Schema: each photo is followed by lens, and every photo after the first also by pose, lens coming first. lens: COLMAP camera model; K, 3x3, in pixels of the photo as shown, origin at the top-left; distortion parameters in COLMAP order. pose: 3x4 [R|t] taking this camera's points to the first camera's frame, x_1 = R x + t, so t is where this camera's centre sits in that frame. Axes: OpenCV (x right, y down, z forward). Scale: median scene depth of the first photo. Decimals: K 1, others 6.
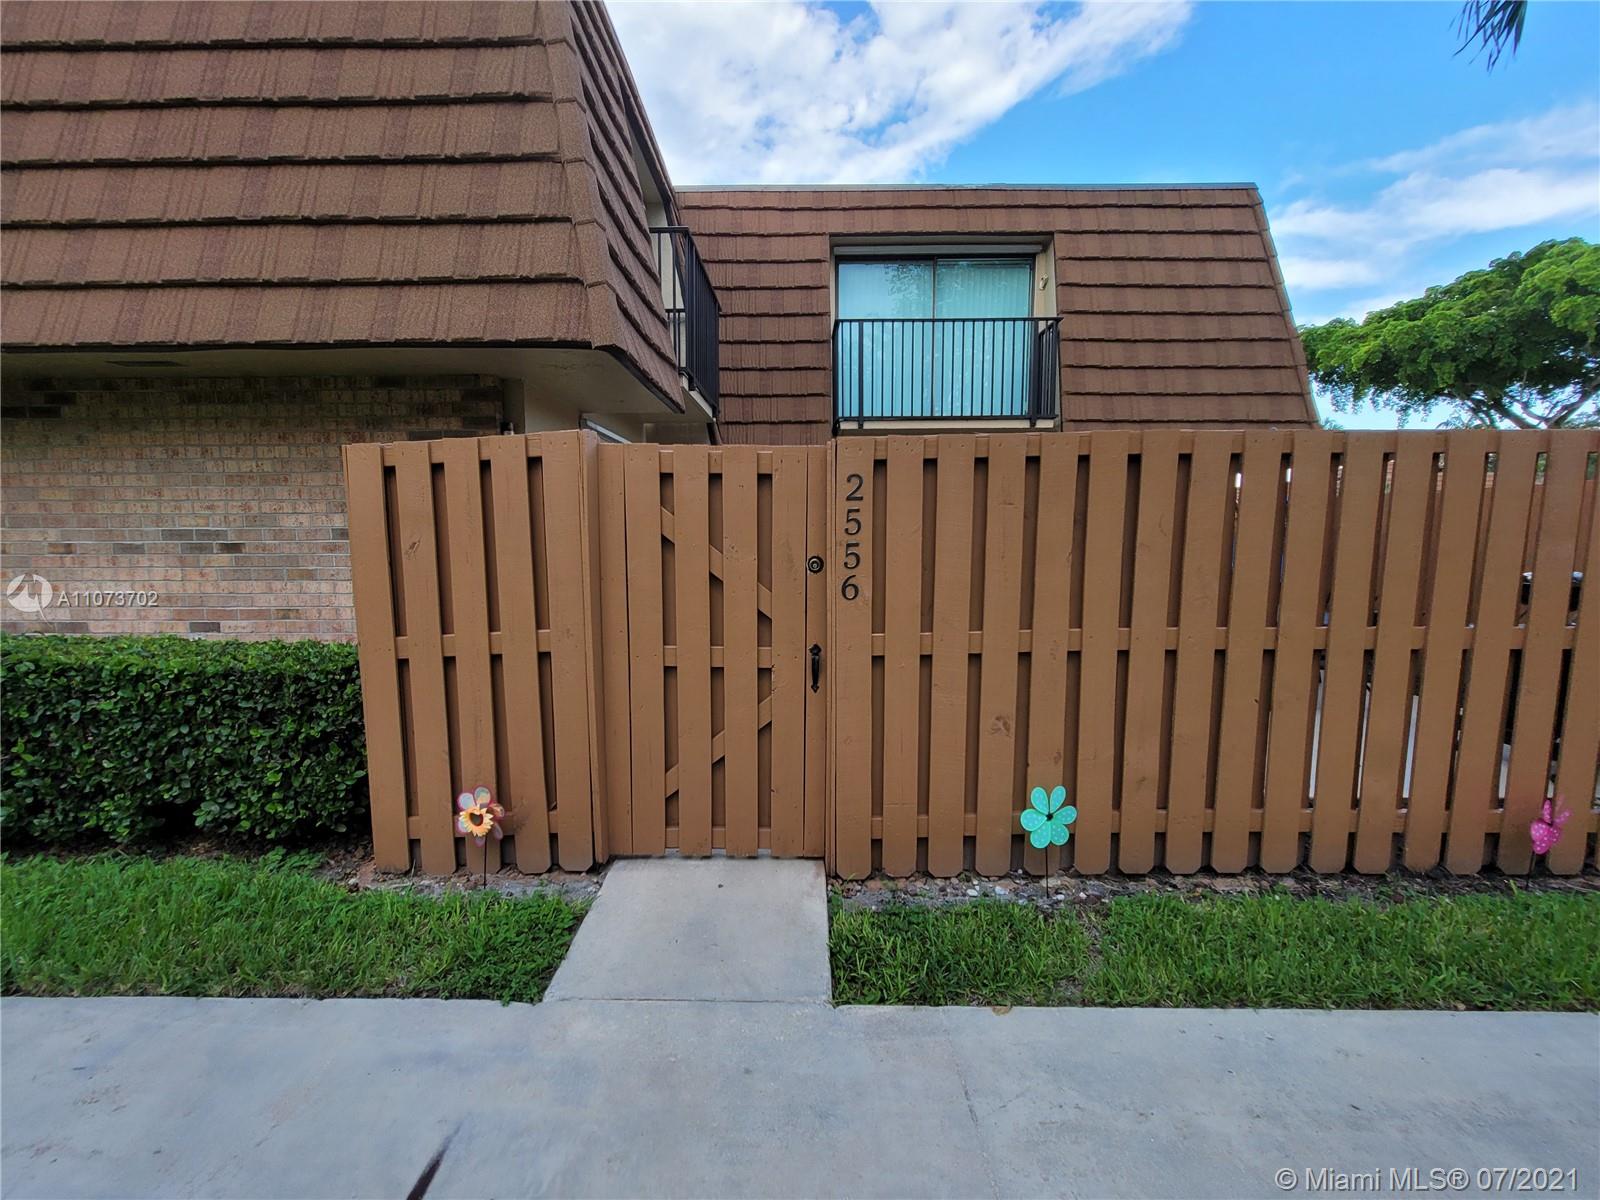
lens RADIAL K [[651.5, 0, 793.8], [0, 651.5, 599.9], [0, 0, 1]] dist [-0.004560, -0.000197]
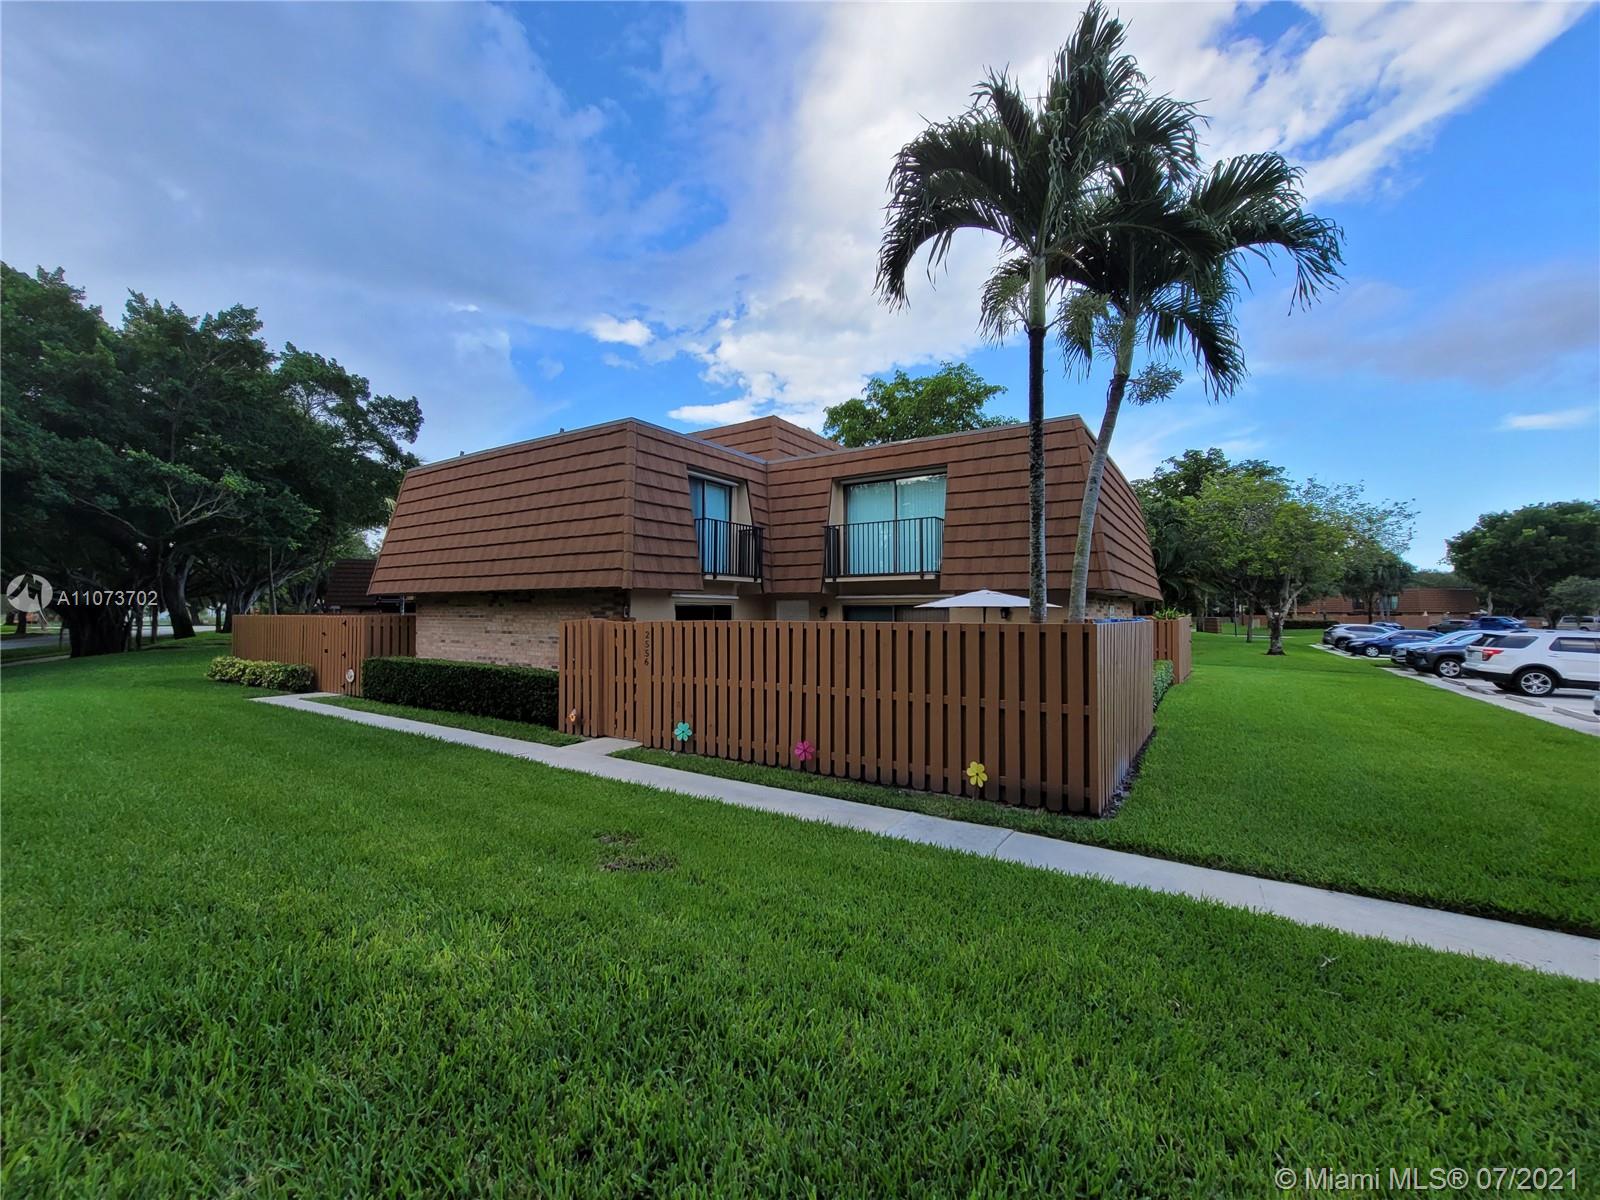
lens RADIAL K [[651.5, 0, 793.8], [0, 651.5, 599.9], [0, 0, 1]] dist [-0.004560, -0.000197]
pose [[0.842349, -0.005031, -0.538909, 0.989671], [-0.060228, 0.992814, -0.103408, -0.014421], [0.535556, 0.119563, 0.835993, -0.591651]]
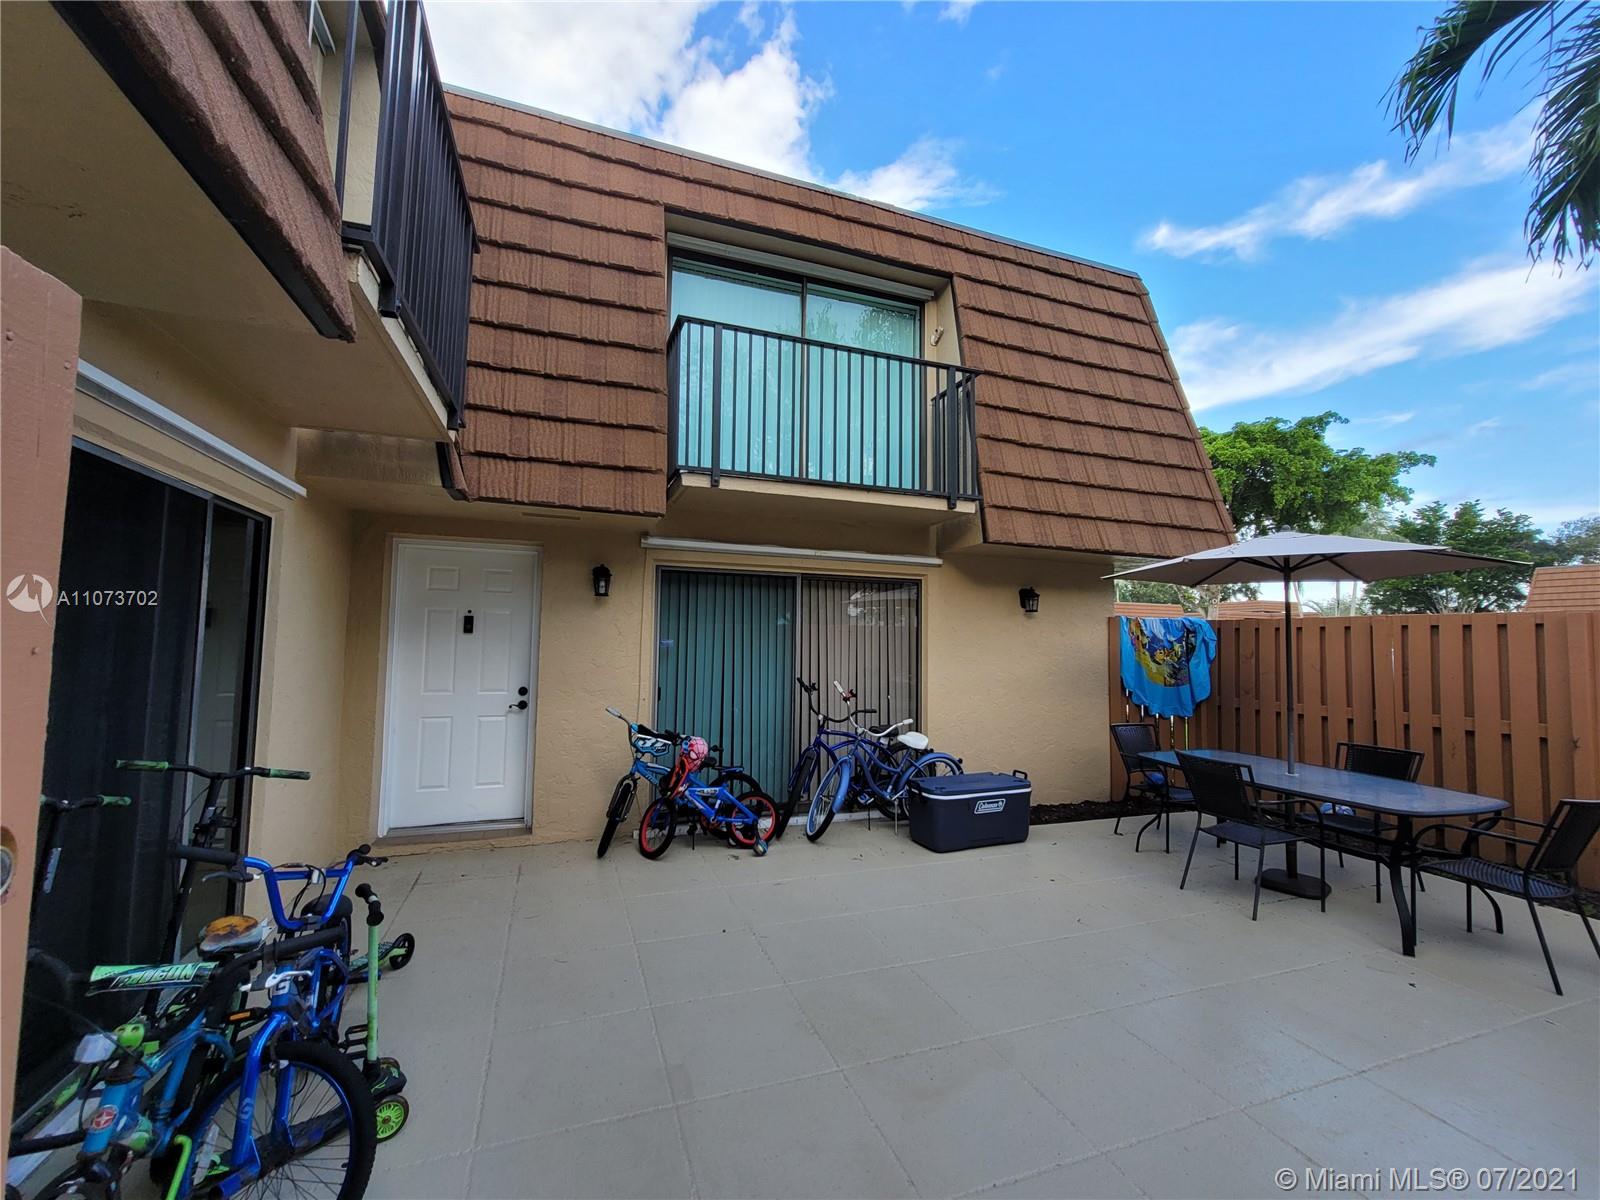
lens RADIAL K [[651.5, 0, 793.8], [0, 651.5, 599.9], [0, 0, 1]] dist [-0.004560, -0.000197]
pose [[0.935386, 0.041587, 0.351173, -0.040033], [0.014994, 0.987504, -0.156881, -0.057263], [-0.353309, 0.152010, 0.923074, 0.408195]]
